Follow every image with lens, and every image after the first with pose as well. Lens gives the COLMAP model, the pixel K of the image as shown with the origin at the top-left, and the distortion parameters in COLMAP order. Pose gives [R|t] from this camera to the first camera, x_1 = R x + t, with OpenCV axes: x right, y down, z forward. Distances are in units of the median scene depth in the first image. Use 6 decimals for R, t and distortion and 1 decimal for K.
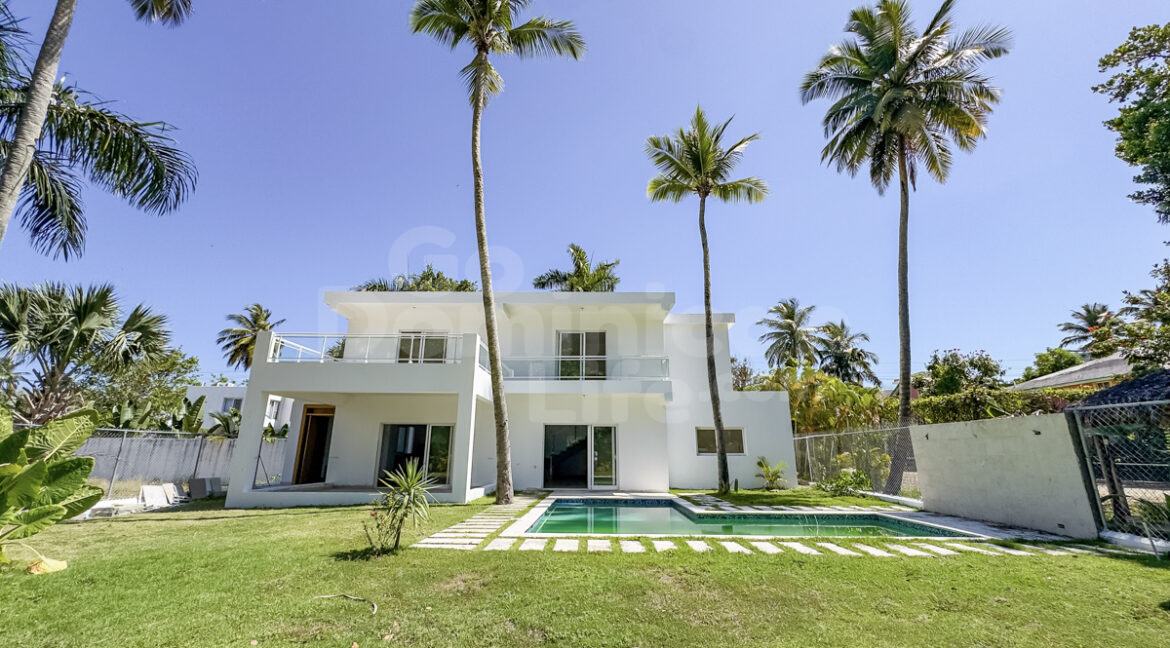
lens RADIAL K [[471.6, 0, 586.6], [0, 471.6, 323.8], [0, 0, 1]] dist [-0.004634, 0.000365]
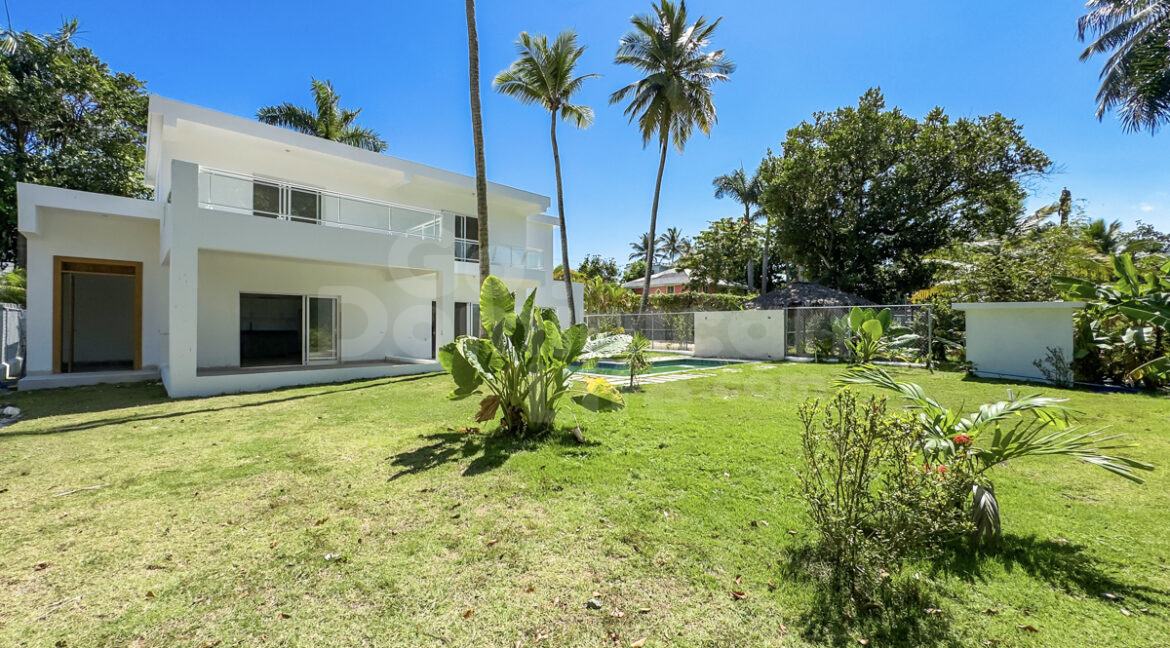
lens RADIAL K [[471.6, 0, 596.0], [0, 471.6, 317.0], [0, 0, 1]] dist [-0.004634, 0.000365]
pose [[0.692168, 0.011704, 0.721642, -0.575479], [-0.186220, 0.968910, 0.162899, 0.013605], [-0.697299, -0.247138, 0.672828, 0.041643]]
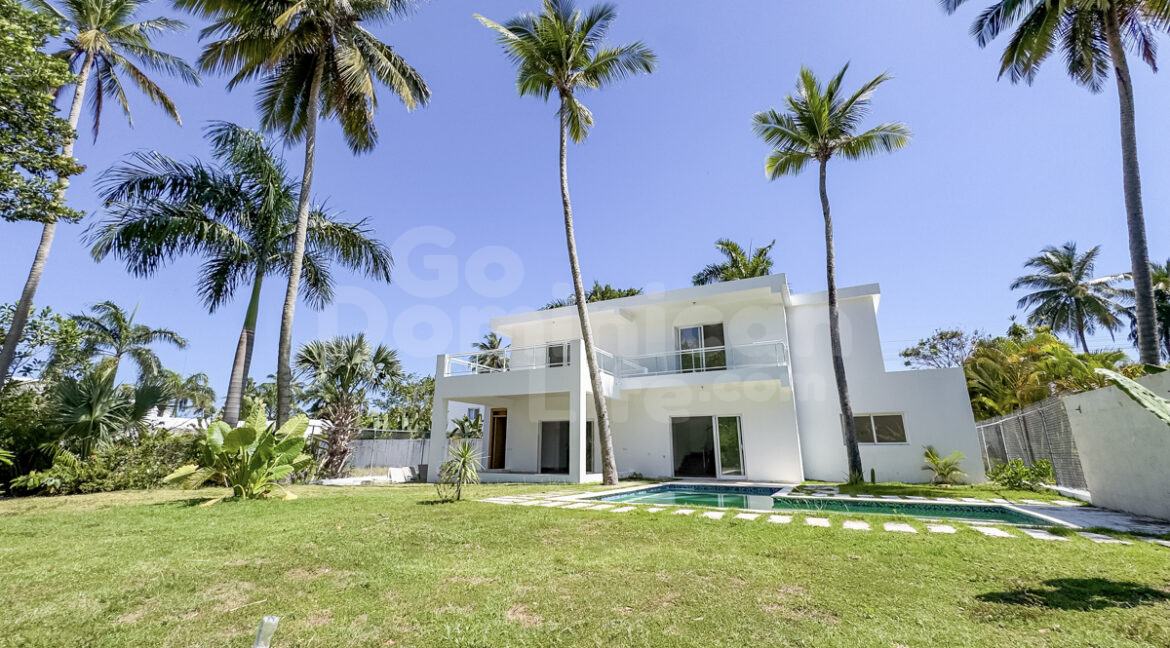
lens RADIAL K [[471.6, 0, 584.4], [0, 471.6, 322.5], [0, 0, 1]] dist [-0.004634, 0.000365]
pose [[0.890740, -0.123724, -0.437350, 0.223649], [0.120826, 0.992072, -0.034567, 0.016897], [0.438160, -0.022053, 0.898627, -0.029595]]
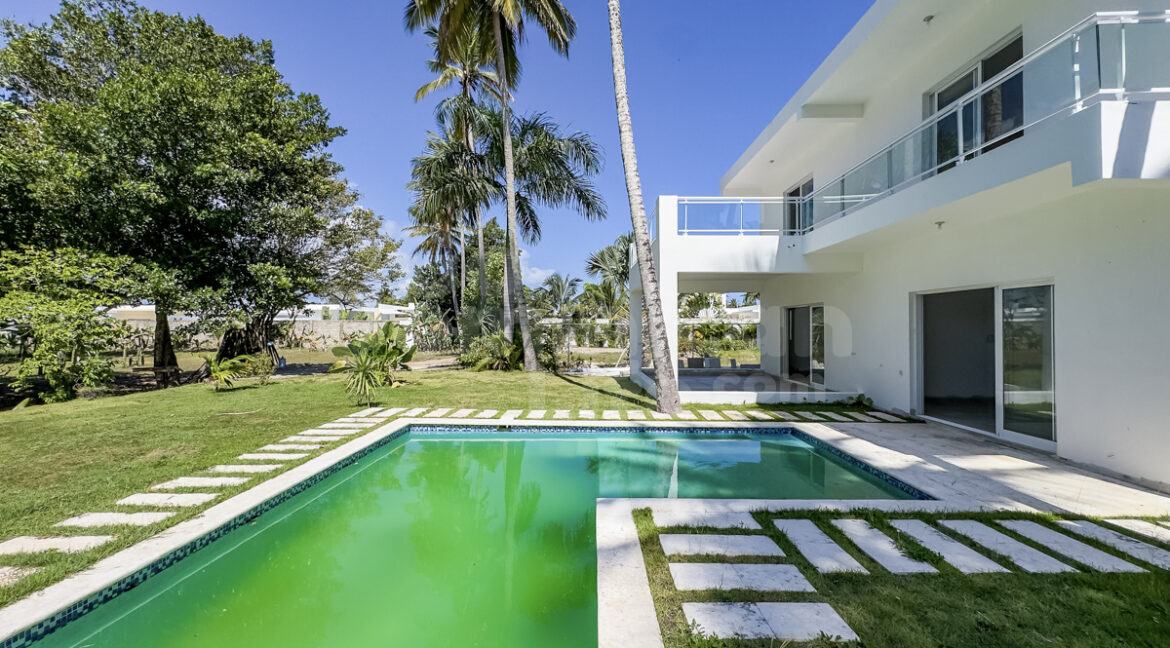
lens RADIAL K [[471.6, 0, 588.9], [0, 471.6, 320.9], [0, 0, 1]] dist [-0.004634, 0.000365]
pose [[-0.017546, -0.019081, -0.999664, 0.412833], [0.265347, 0.963877, -0.023055, 0.157913], [0.963993, -0.265662, -0.011849, 0.649699]]
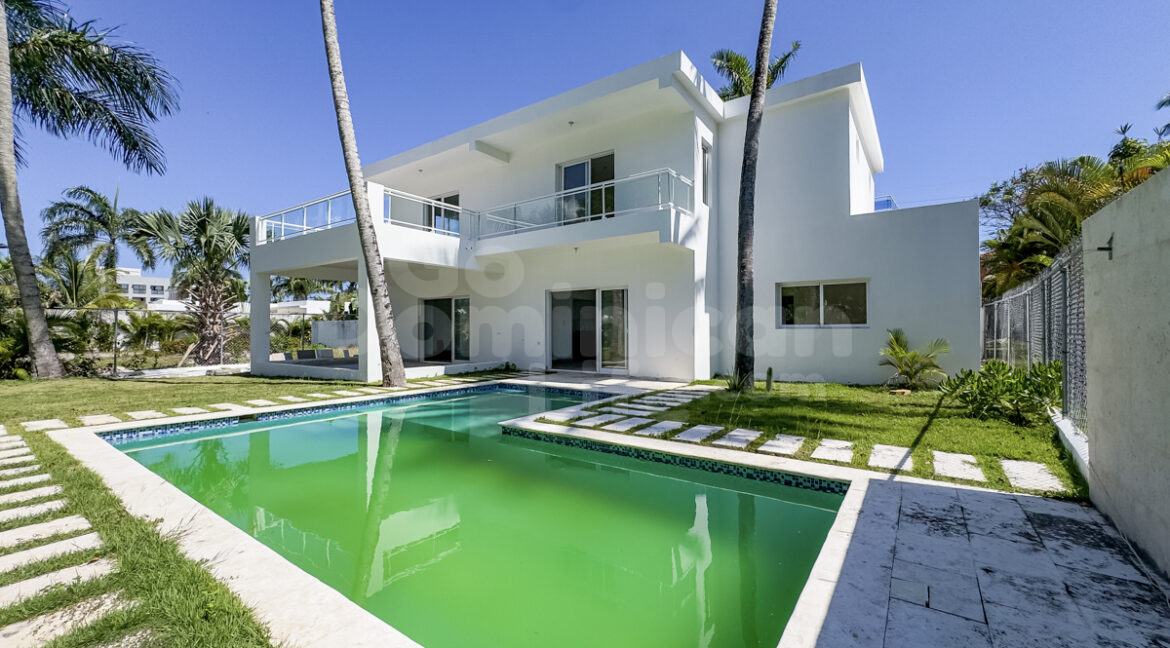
lens RADIAL K [[471.6, 0, 590.3], [0, 471.6, 324.6], [0, 0, 1]] dist [-0.004634, 0.000365]
pose [[0.821737, -0.012791, -0.569723, 0.404757], [0.157571, 0.965871, 0.205585, 0.116063], [0.547649, -0.258709, 0.795707, 0.398266]]
